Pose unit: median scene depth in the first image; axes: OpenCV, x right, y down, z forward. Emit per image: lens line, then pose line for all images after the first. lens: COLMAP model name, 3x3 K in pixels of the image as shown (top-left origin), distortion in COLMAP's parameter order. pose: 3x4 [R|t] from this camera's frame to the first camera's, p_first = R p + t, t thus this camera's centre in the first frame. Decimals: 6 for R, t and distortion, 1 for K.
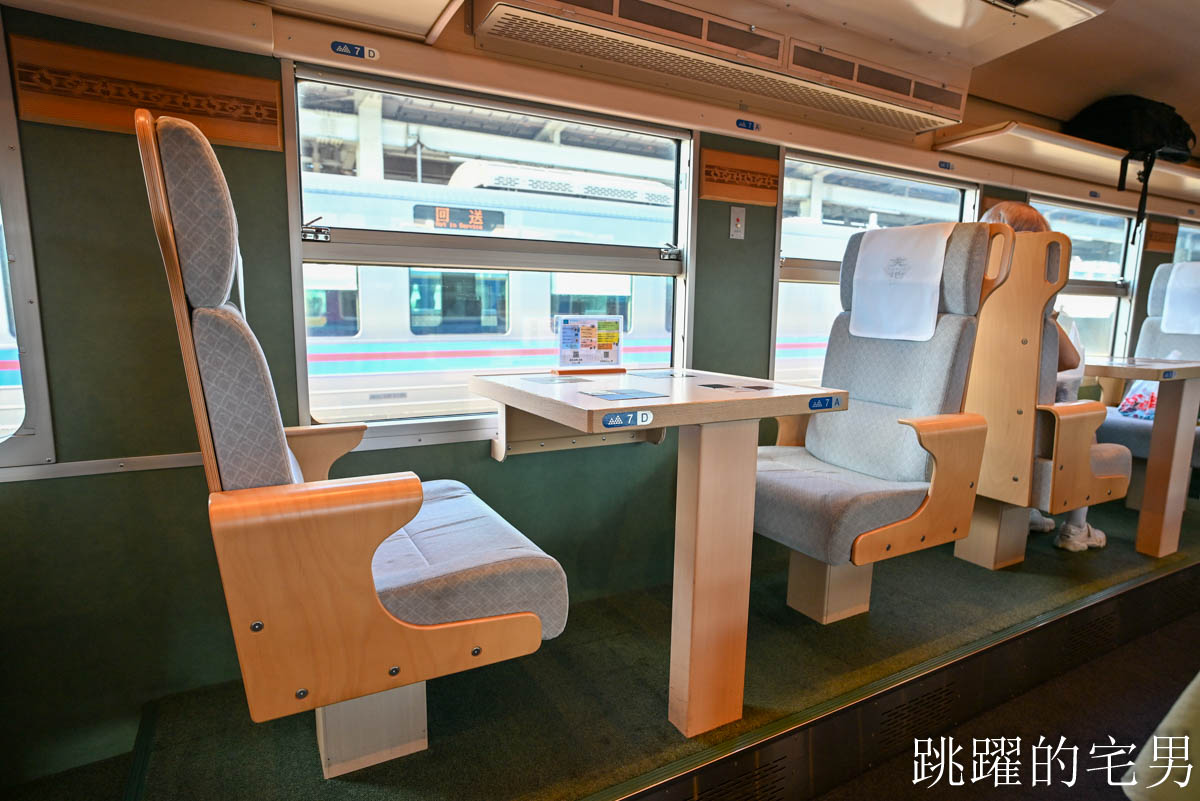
lens RADIAL K [[658.7, 0, 622.2], [0, 658.7, 401.2], [0, 0, 1]] dist [-0.002690, -0.000017]
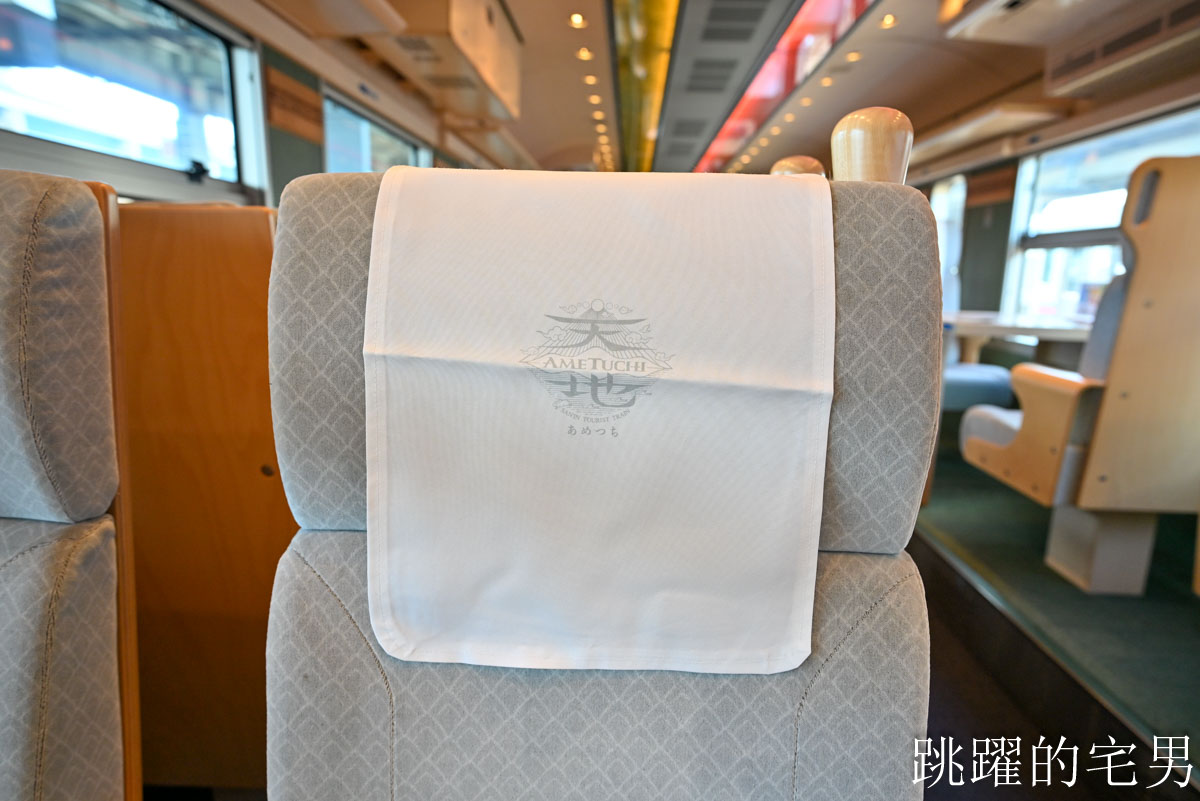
lens RADIAL K [[658.7, 0, 622.2], [0, 658.7, 401.2], [0, 0, 1]] dist [-0.002690, -0.000017]
pose [[-0.515432, 0.142665, -0.844972, 1.720321], [-0.145105, 0.957275, 0.250139, -0.103431], [0.844556, 0.251539, -0.472708, 0.970216]]
